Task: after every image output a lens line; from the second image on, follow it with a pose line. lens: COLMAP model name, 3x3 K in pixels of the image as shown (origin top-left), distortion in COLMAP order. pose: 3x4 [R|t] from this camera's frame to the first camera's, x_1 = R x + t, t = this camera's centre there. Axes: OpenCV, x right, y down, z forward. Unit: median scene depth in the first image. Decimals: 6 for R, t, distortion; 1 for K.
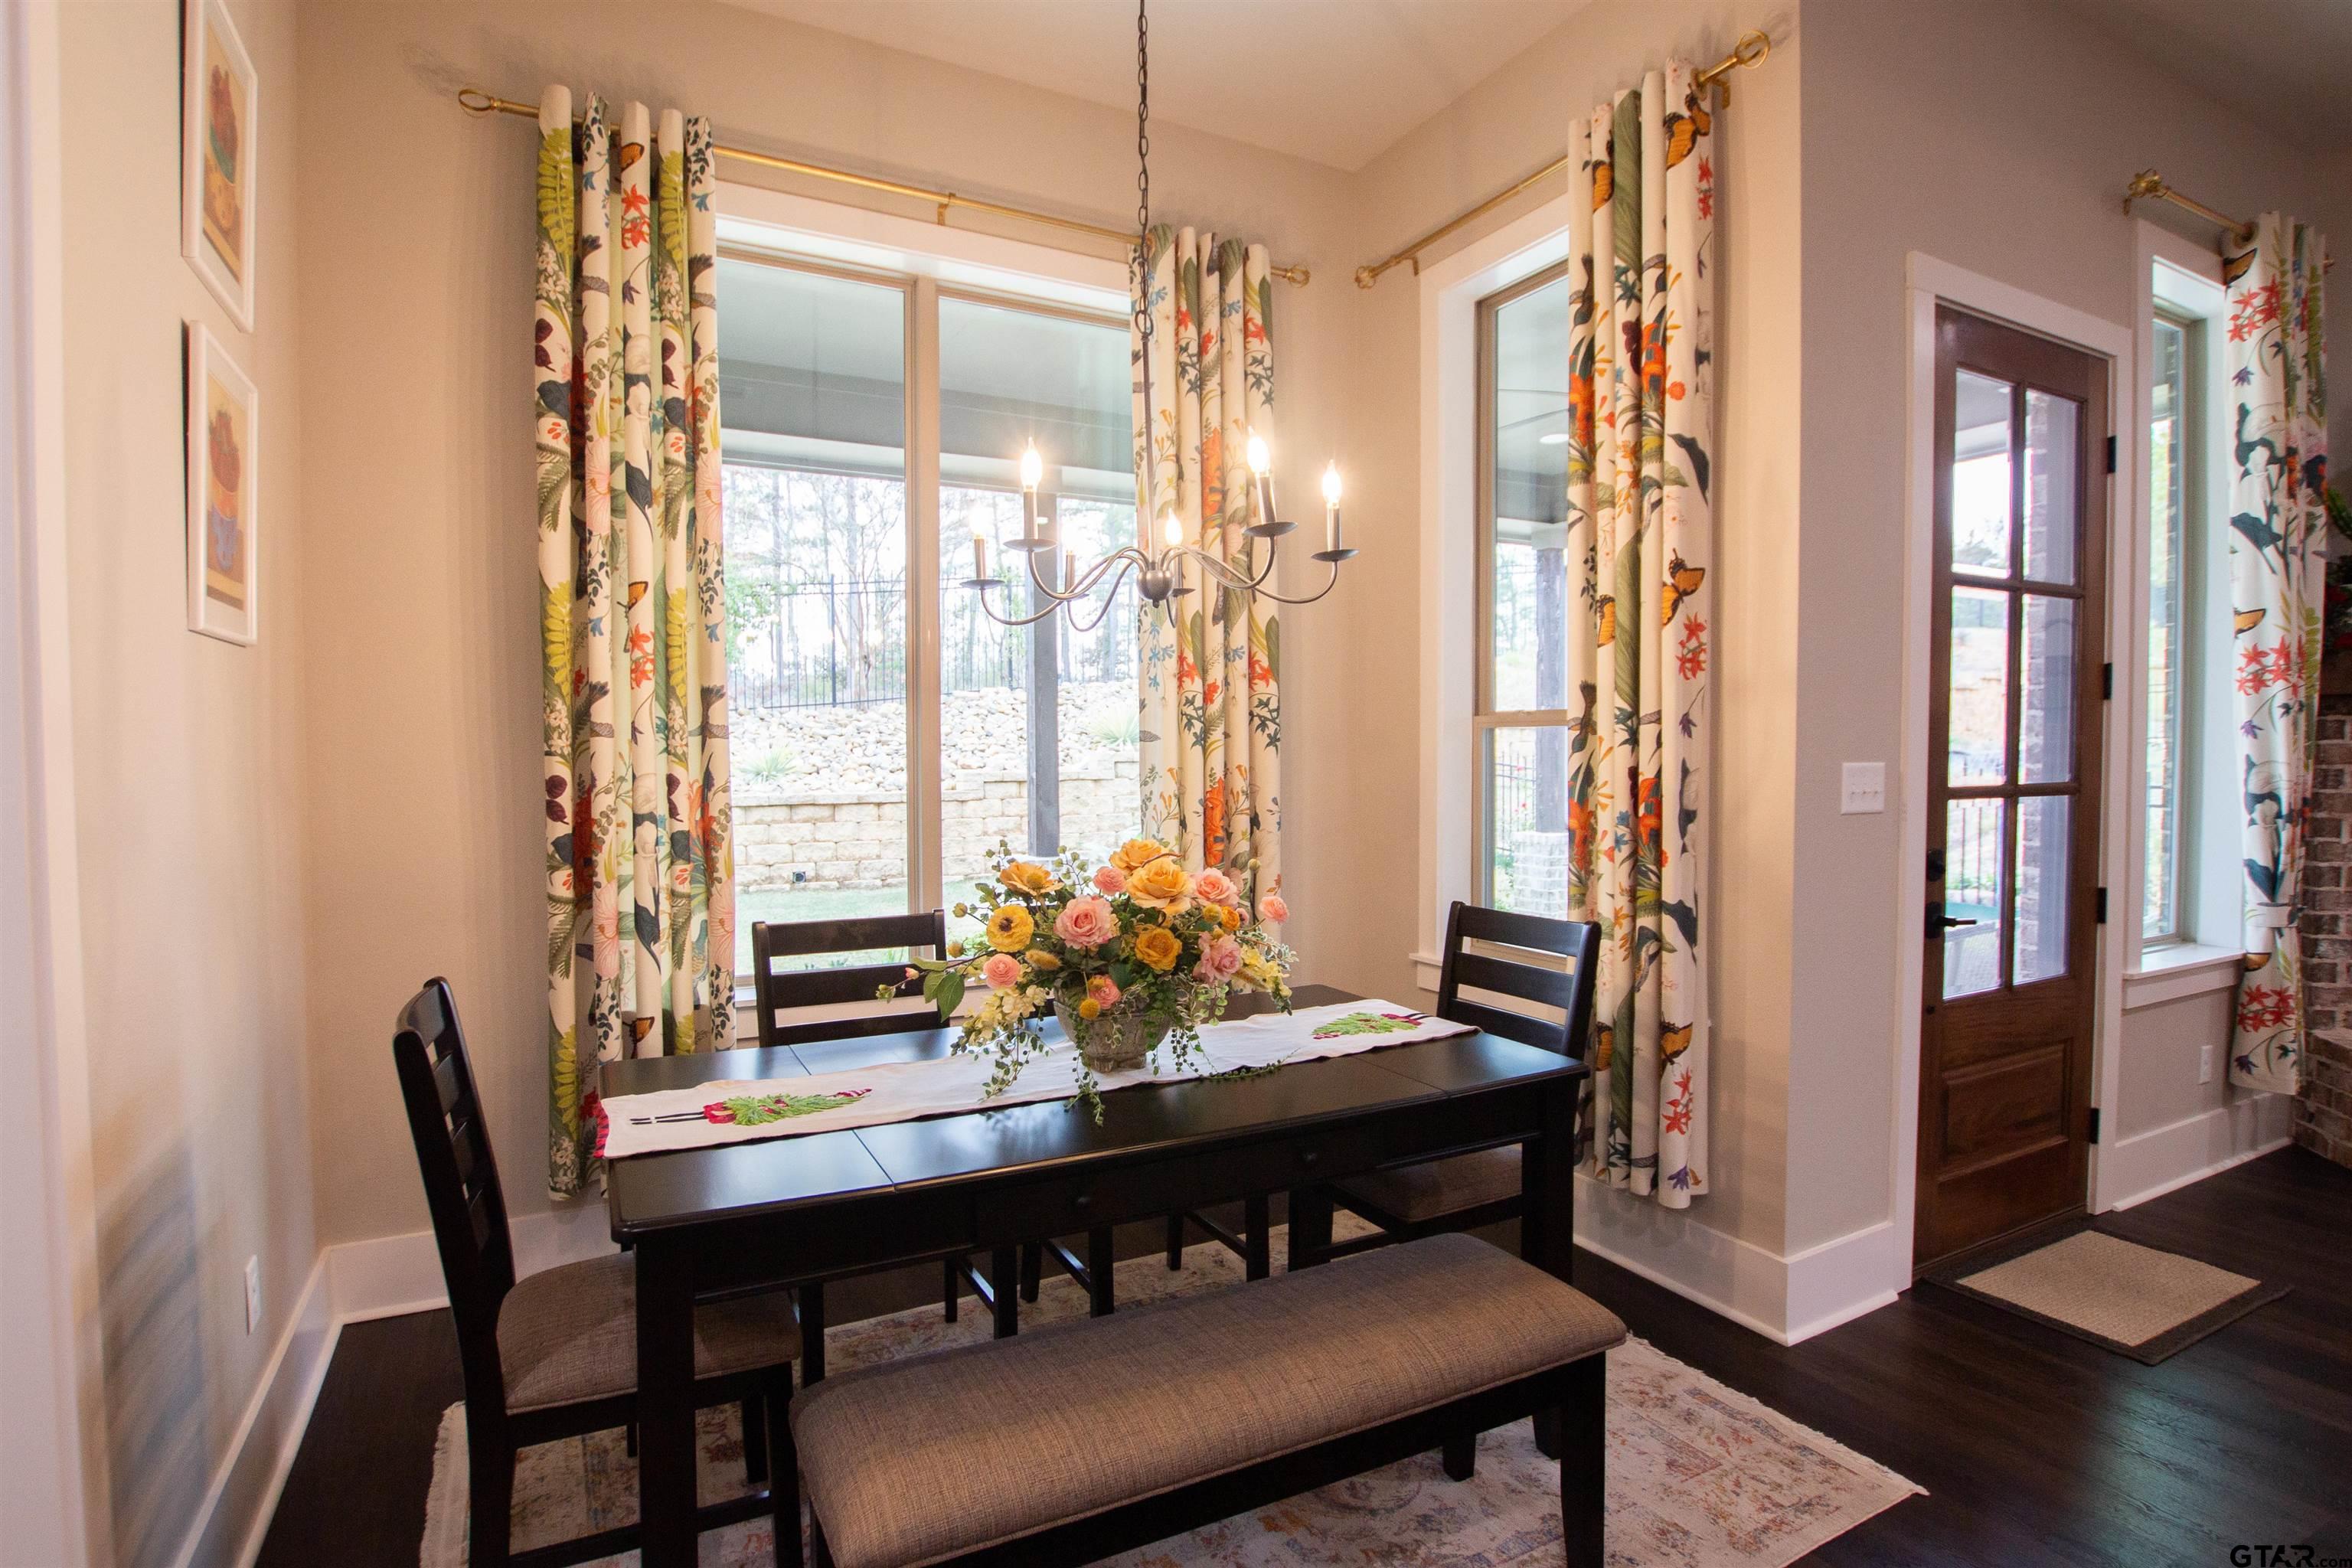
lens RADIAL K [[1171.0, 0, 1162.7], [0, 1171.0, 794.8], [0, 0, 1]] dist [-0.031551, 0.000287]
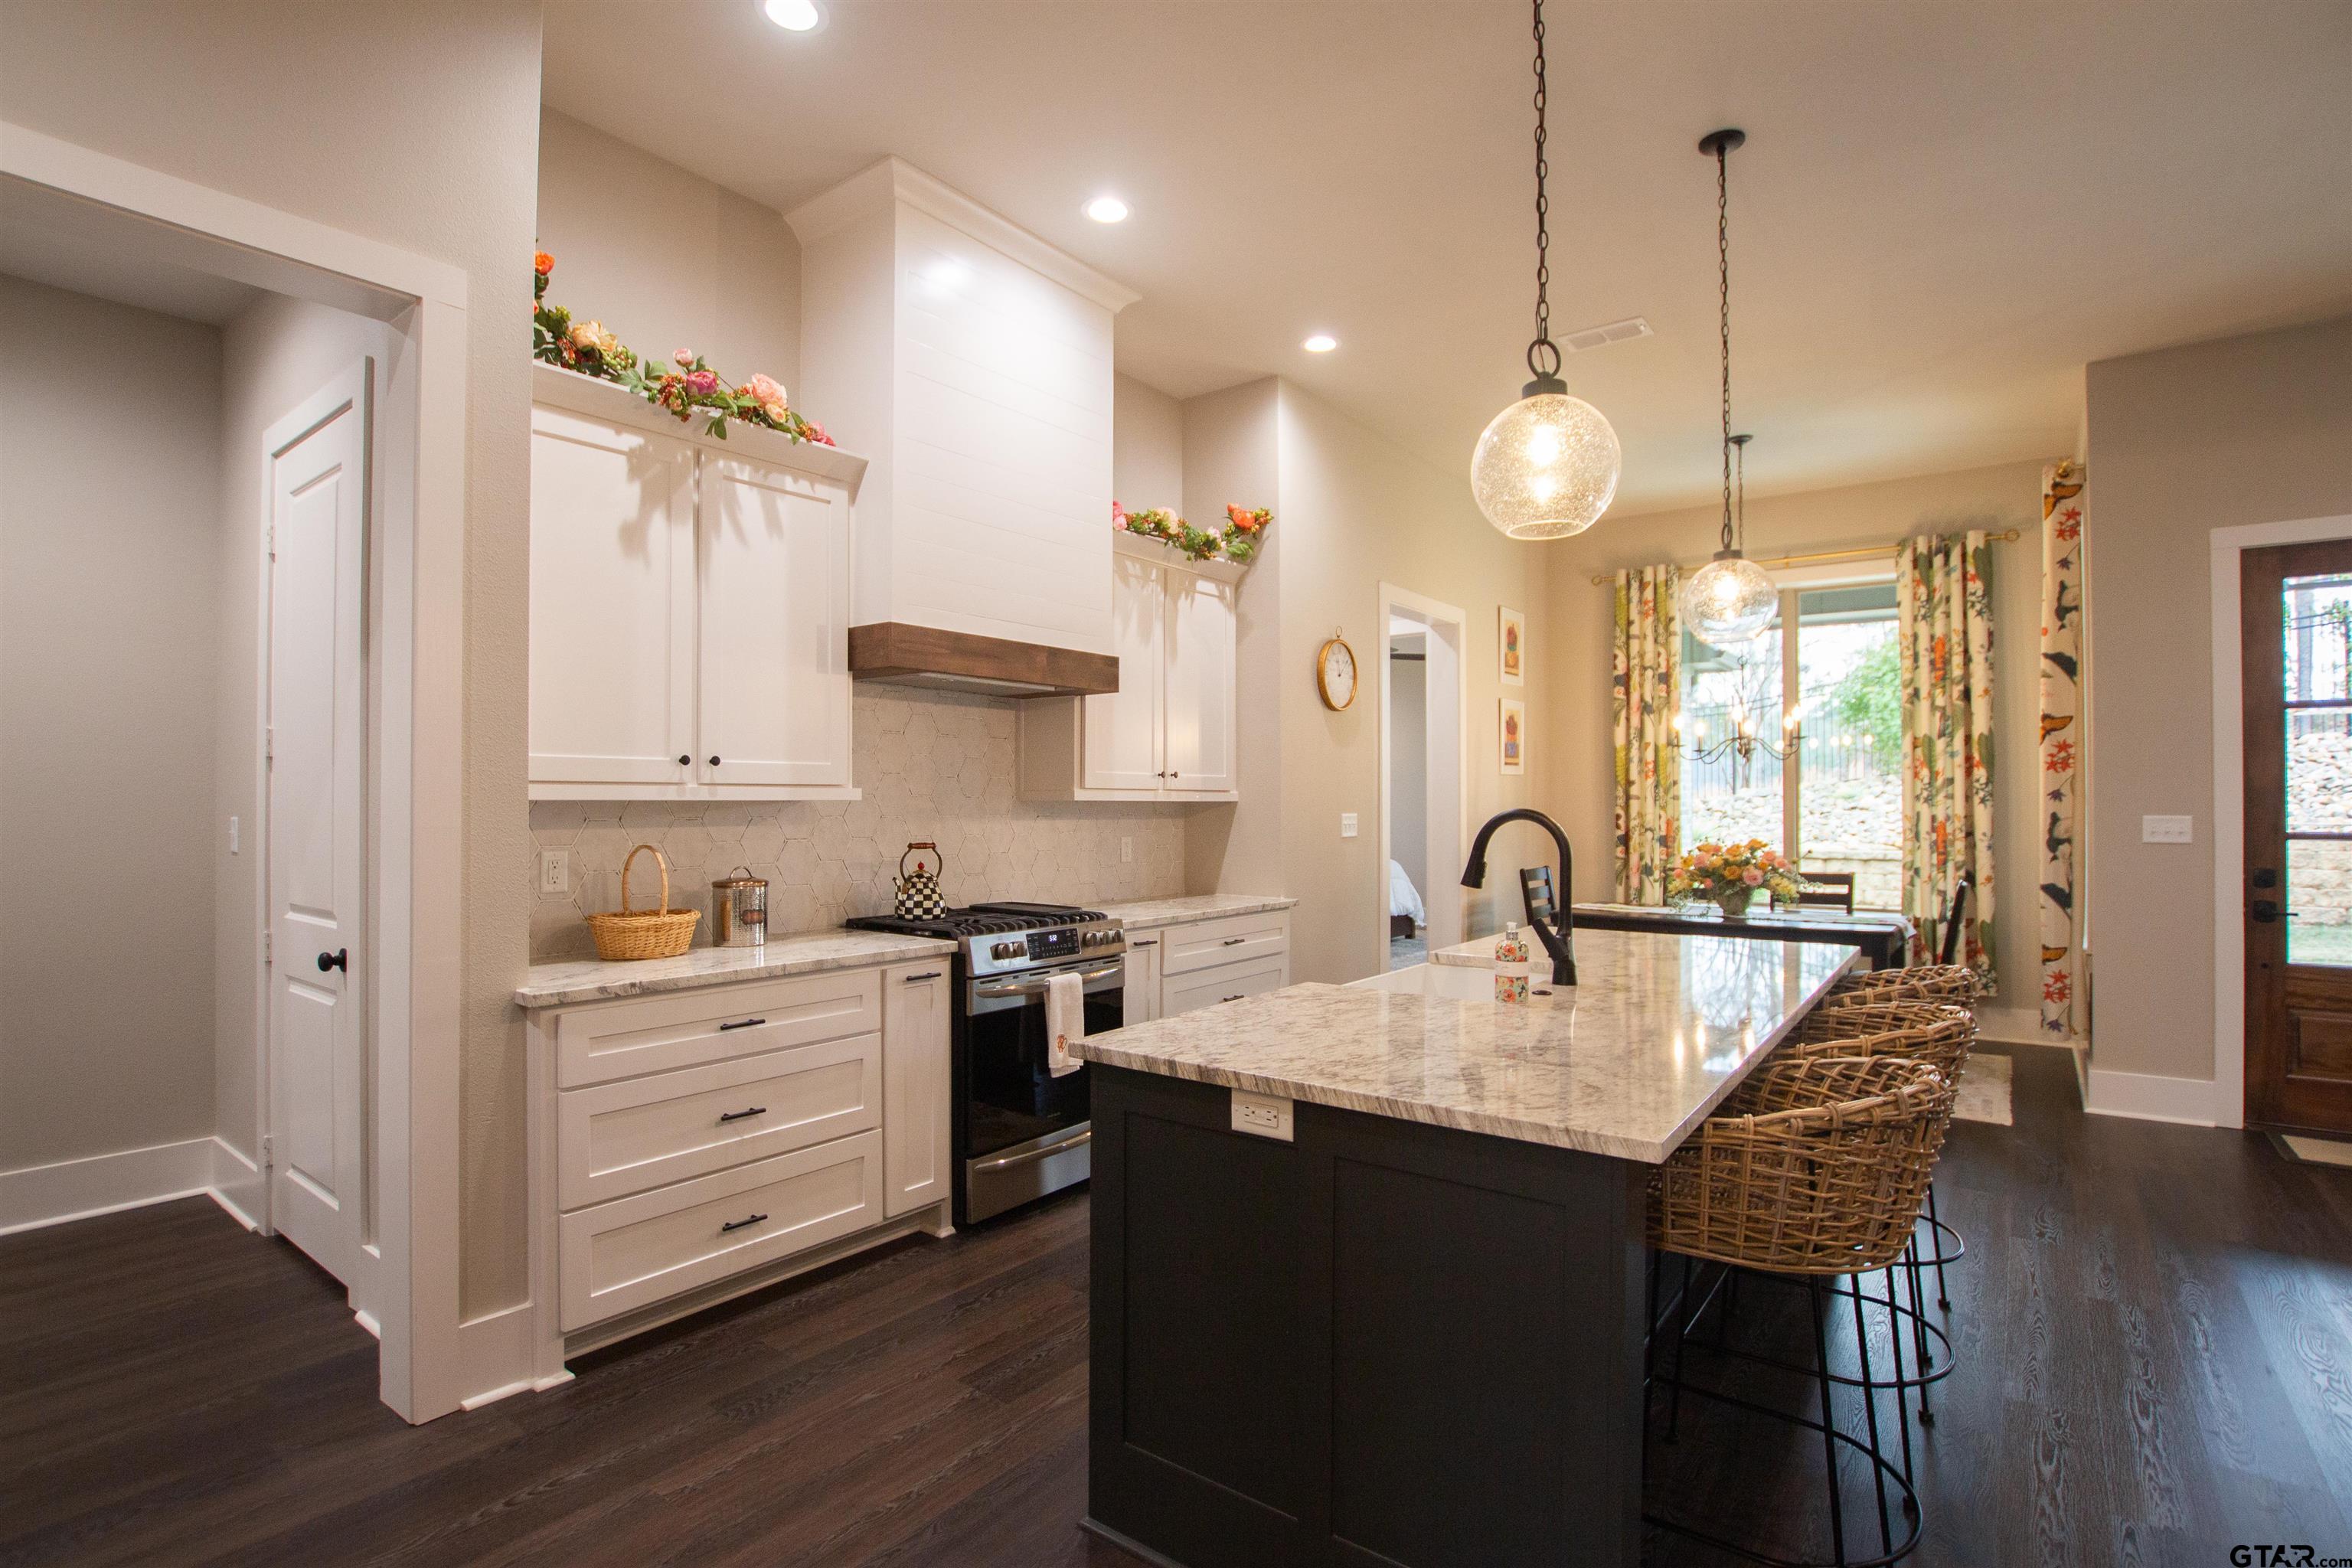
lens RADIAL K [[1110.6, 0, 1164.2], [0, 1110.6, 794.3], [0, 0, 1]] dist [-0.029693, 0.001405]
pose [[0.422481, -0.001791, -0.906370, 1.432495], [-0.034430, 0.999245, -0.018024, 0.023160], [0.905717, 0.038821, 0.422101, -1.122823]]
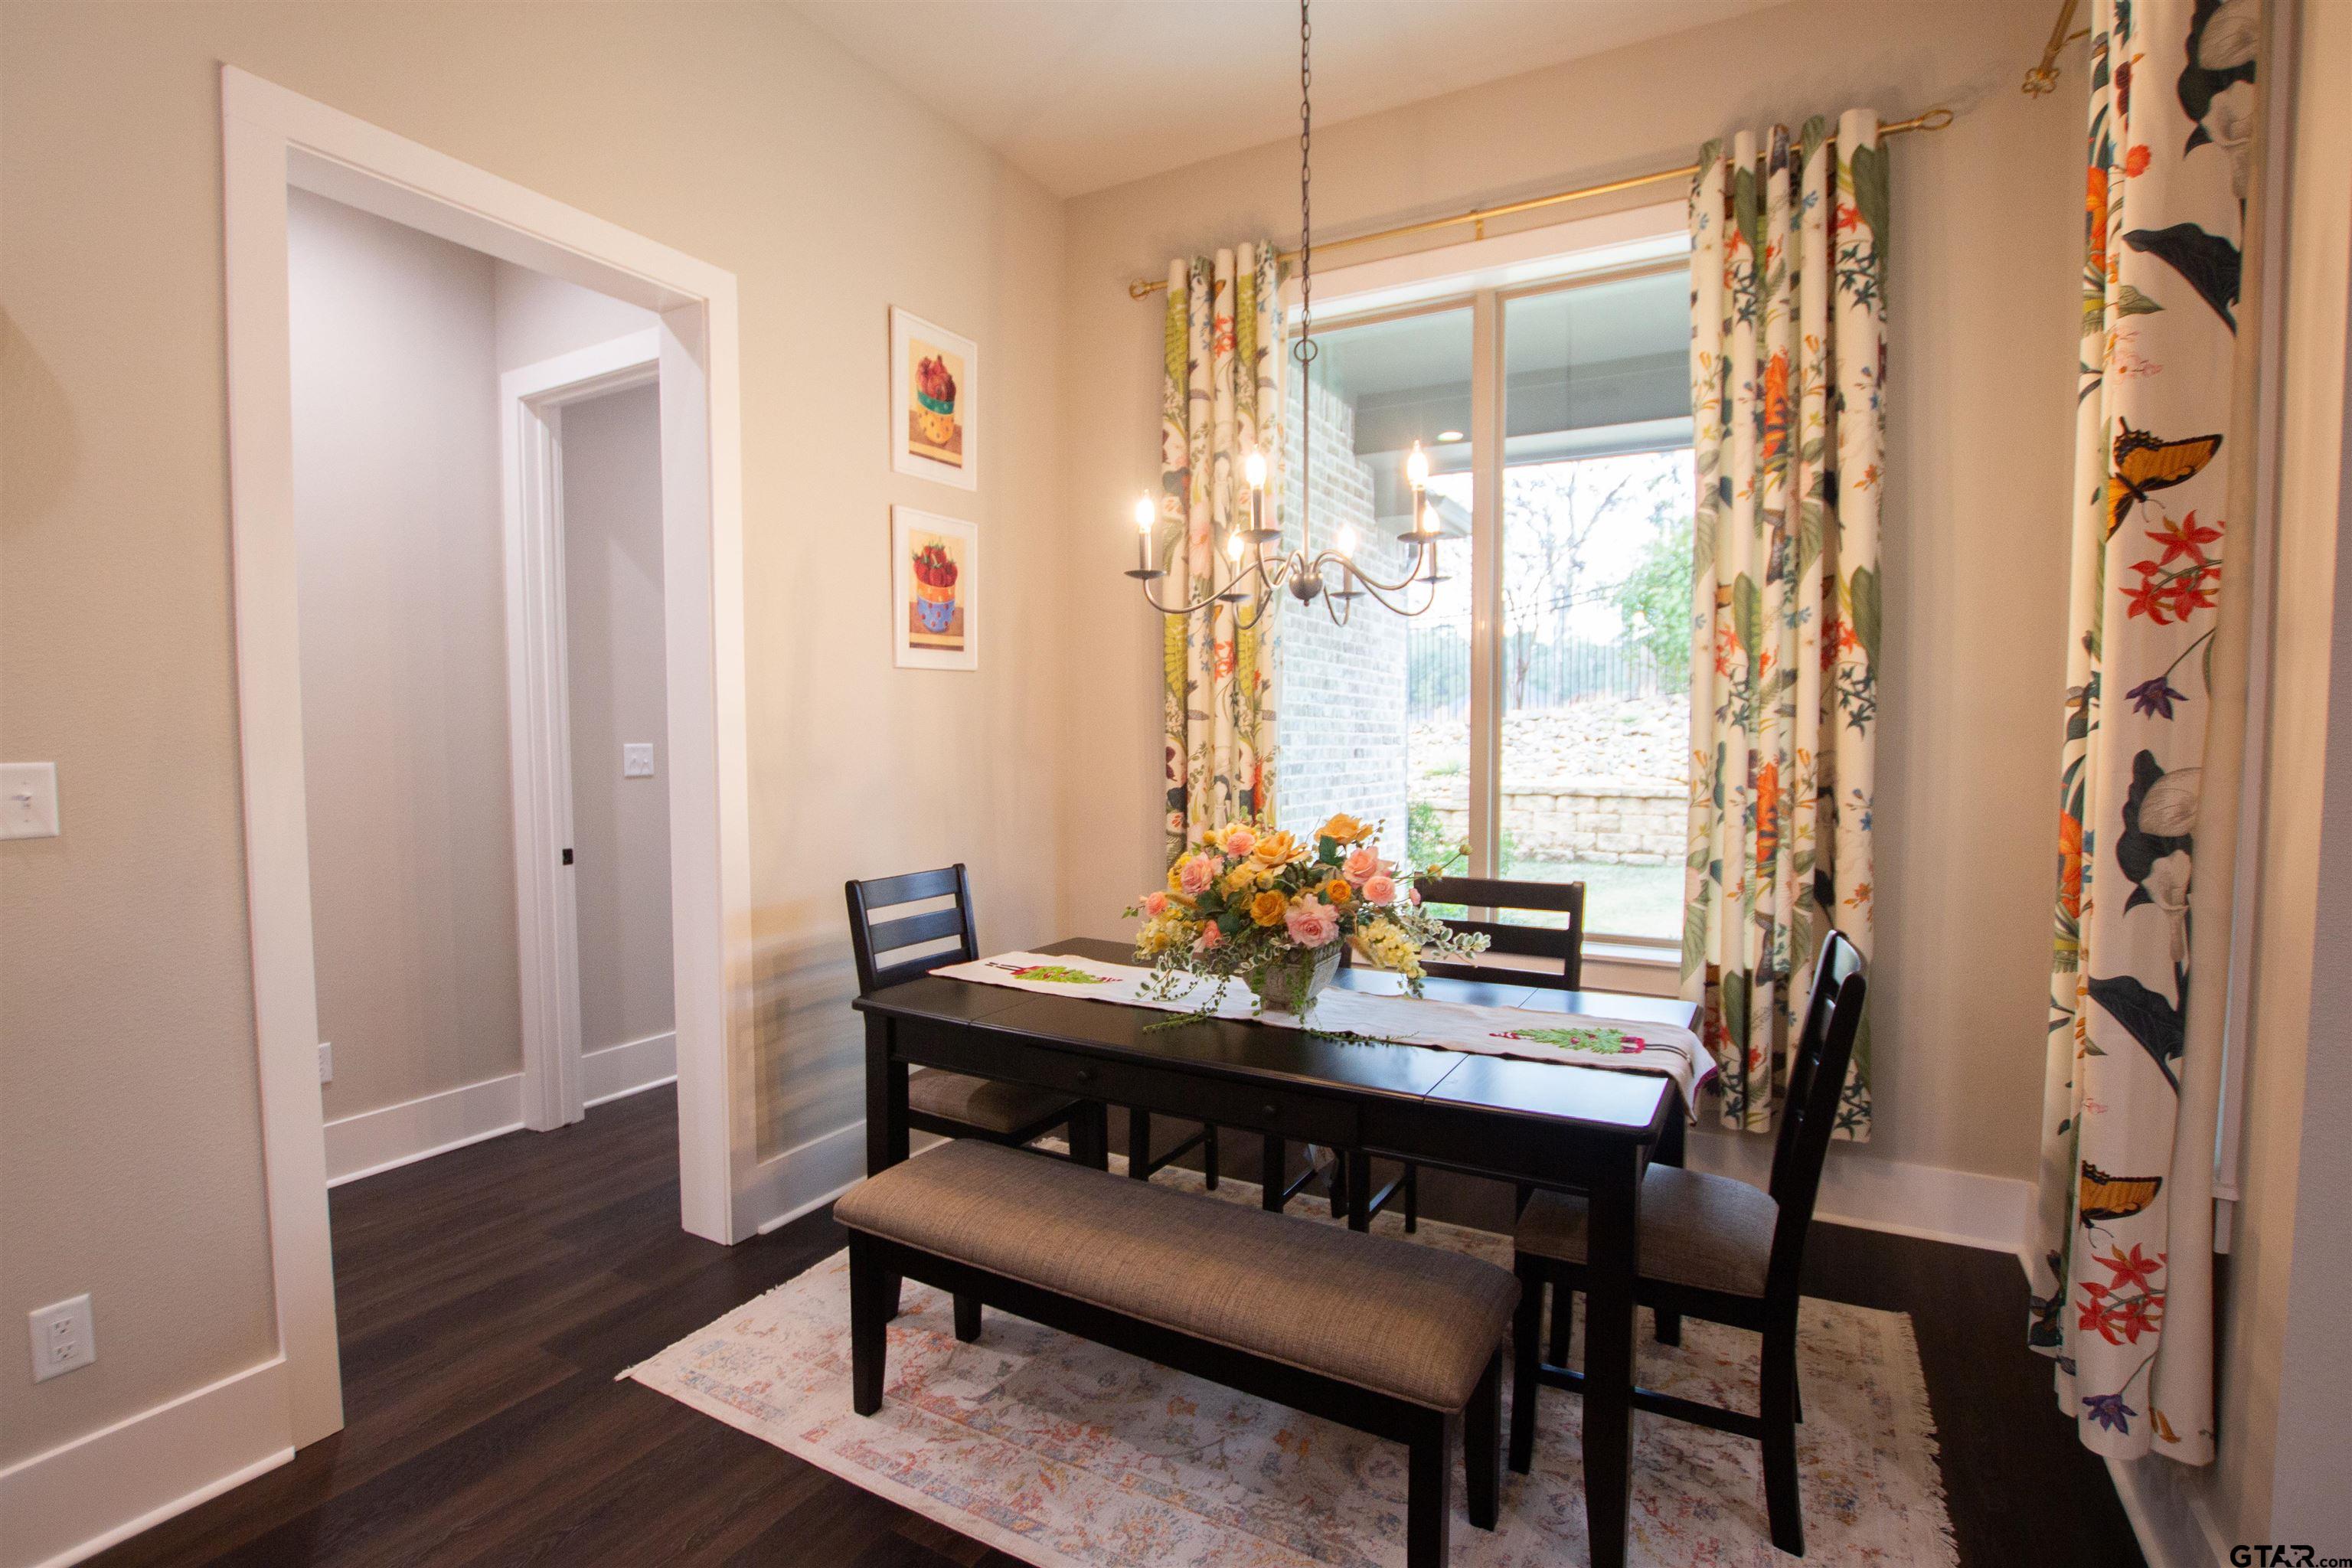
lens RADIAL K [[1110.6, 0, 1152.2], [0, 1110.6, 792.0], [0, 0, 1]] dist [-0.029693, 0.001405]
pose [[0.545438, 0.050843, -0.836608, 0.616450], [-0.029193, 0.998705, 0.041661, -0.017535], [0.837643, 0.001700, 0.546216, 0.228647]]
